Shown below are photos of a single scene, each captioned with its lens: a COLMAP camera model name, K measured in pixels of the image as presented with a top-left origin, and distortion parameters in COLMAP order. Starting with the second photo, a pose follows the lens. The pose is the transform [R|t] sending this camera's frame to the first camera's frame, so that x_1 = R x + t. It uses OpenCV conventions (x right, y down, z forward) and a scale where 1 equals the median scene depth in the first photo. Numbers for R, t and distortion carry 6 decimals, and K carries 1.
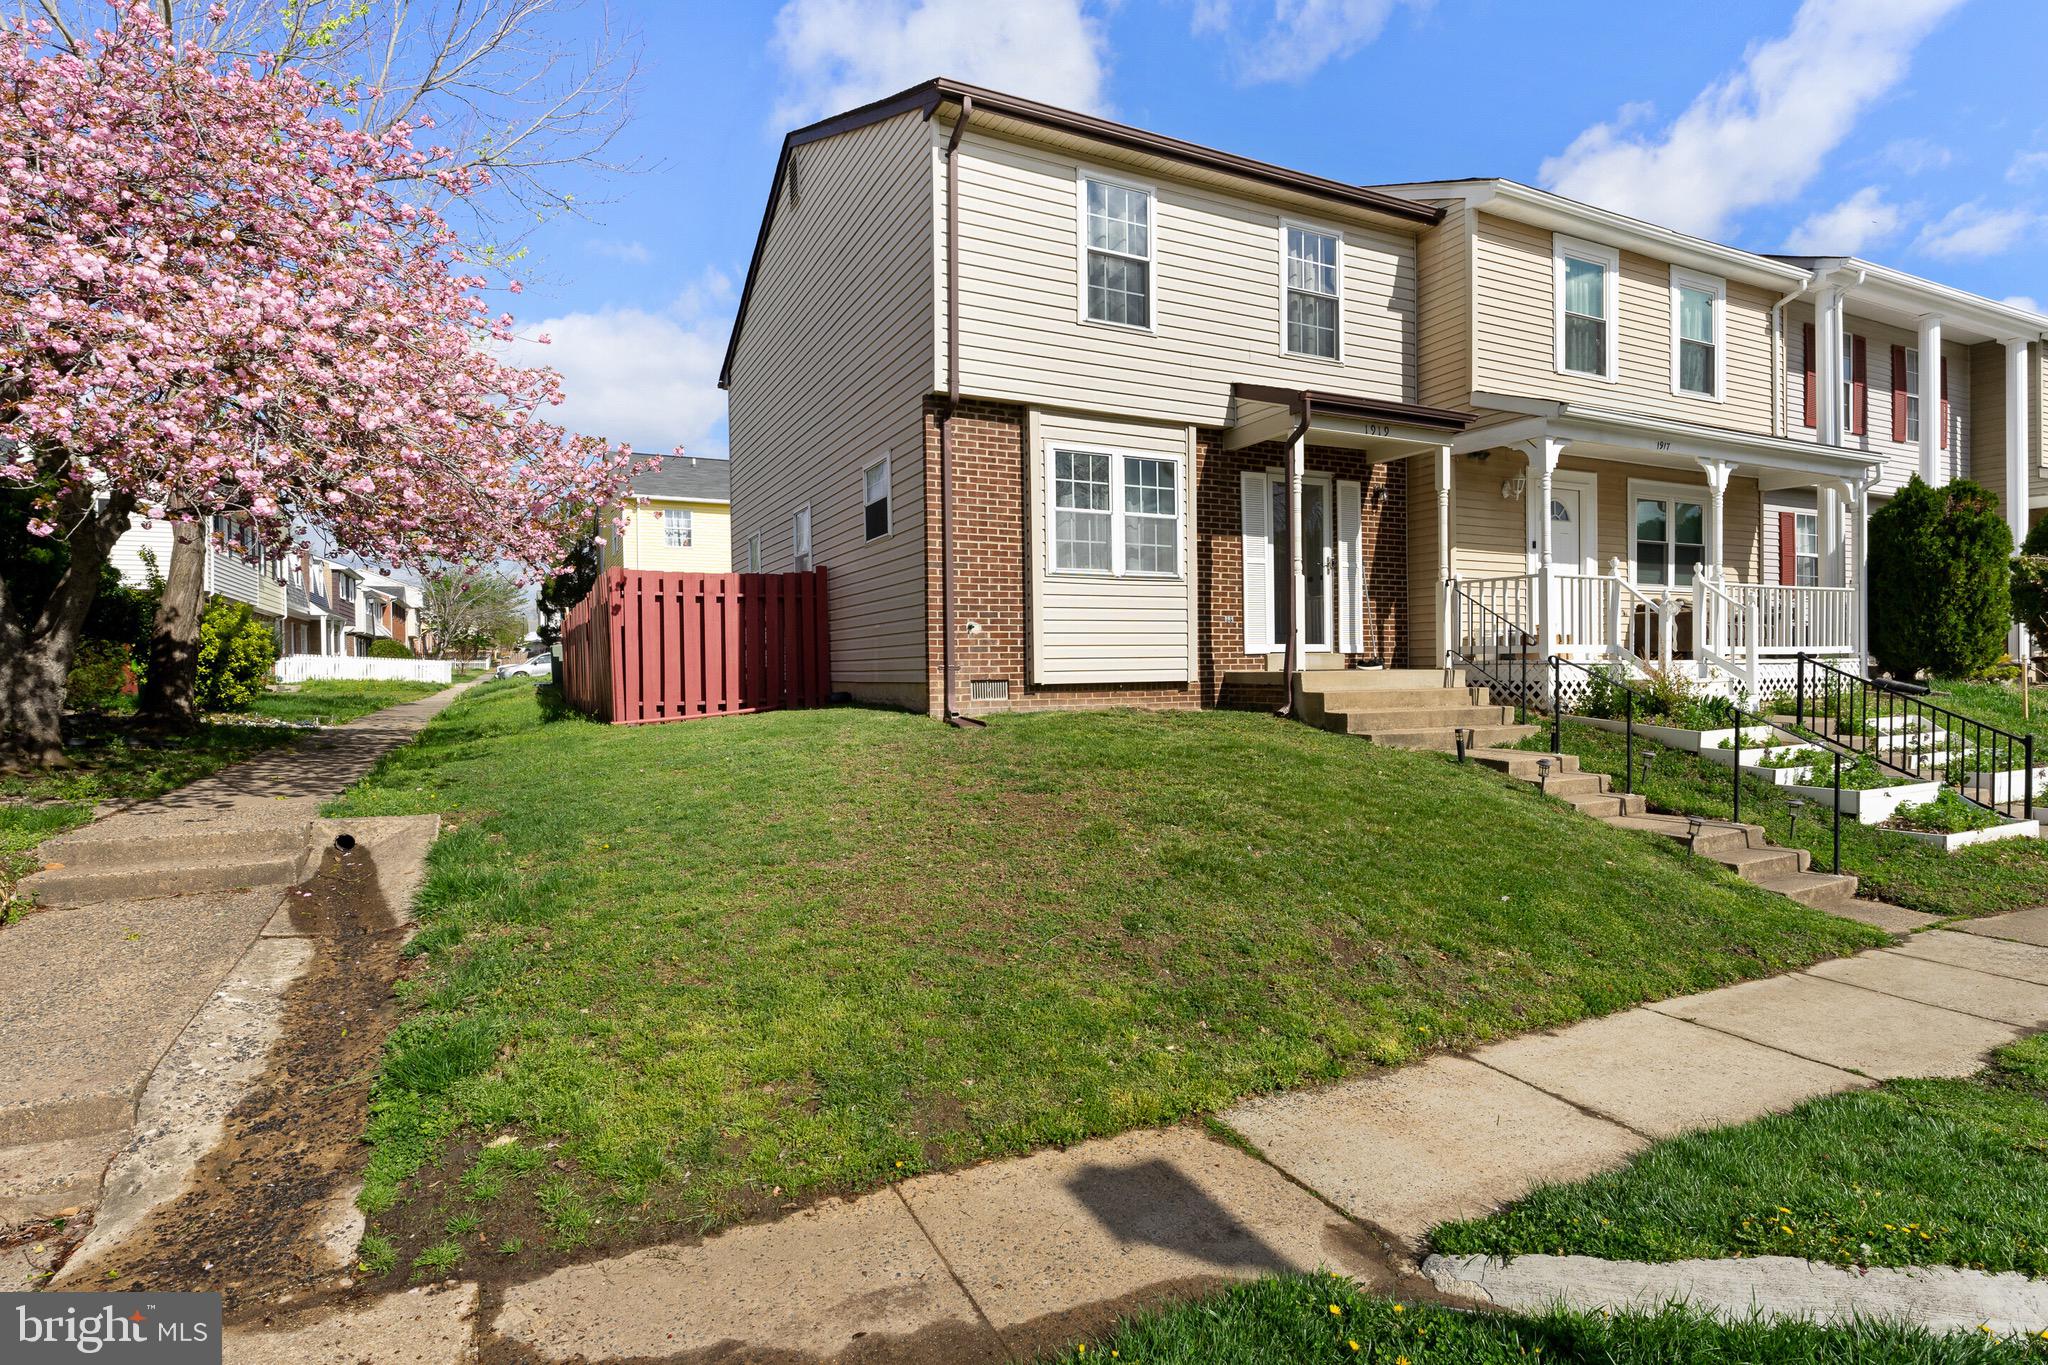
lens RADIAL K [[1015.4, 0, 1024.0], [0, 1015.4, 682.5], [0, 0, 1]] dist [0.003986, 0.000721]
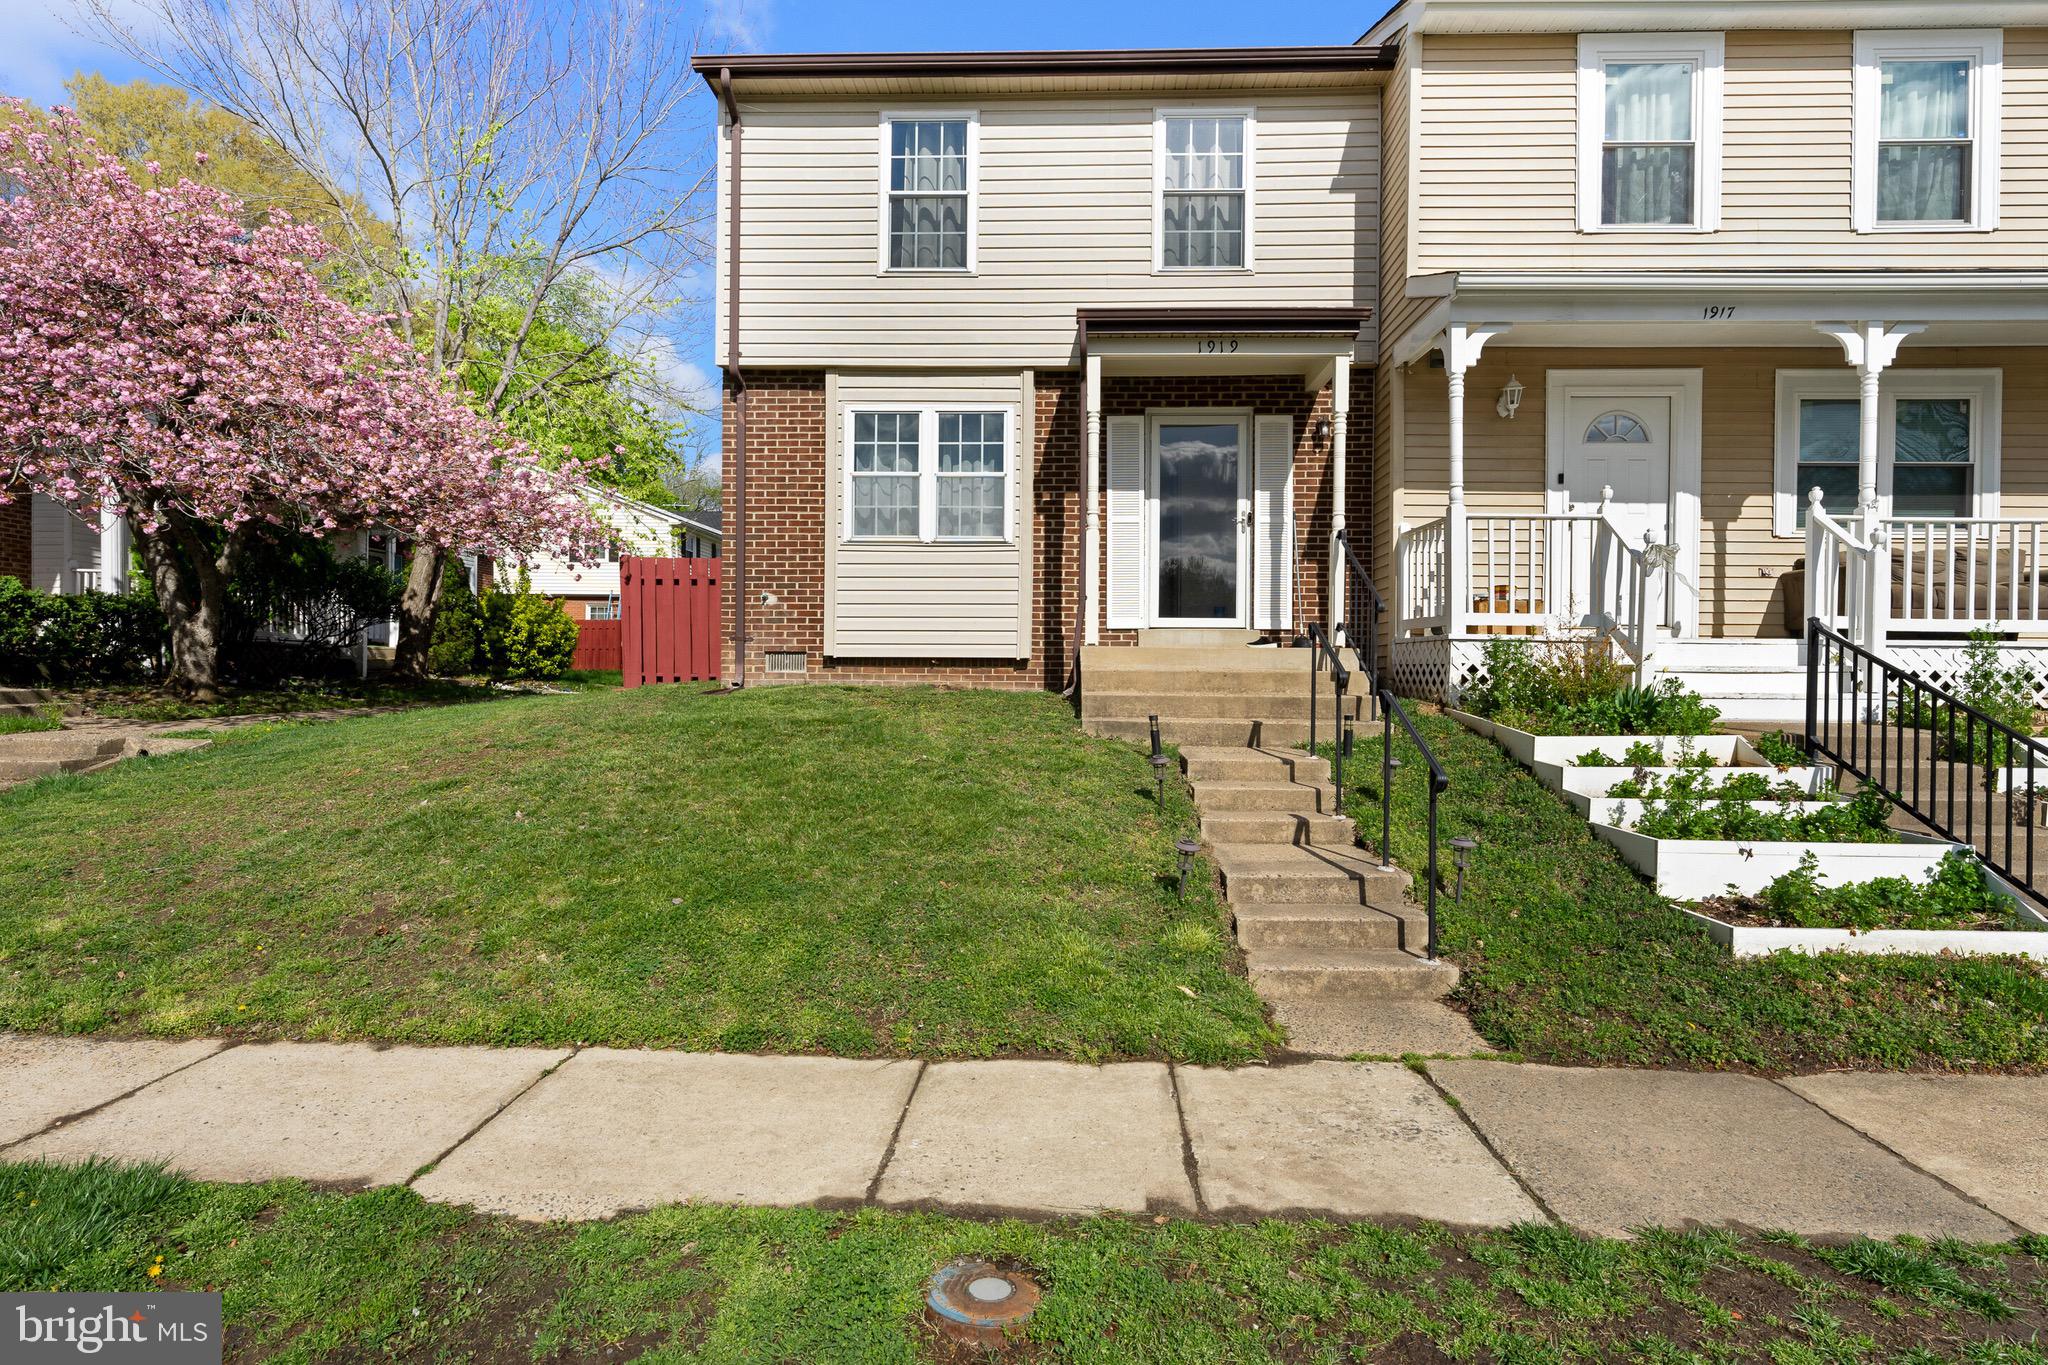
lens RADIAL K [[998.5, 0, 1024.0], [0, 998.5, 682.5], [0, 0, 1]] dist [-0.000416, -0.000403]
pose [[0.878331, 0.024396, -0.477430, 0.609762], [-0.026153, 0.999654, 0.002967, 0.017810], [0.477337, 0.009880, 0.878665, 0.247254]]
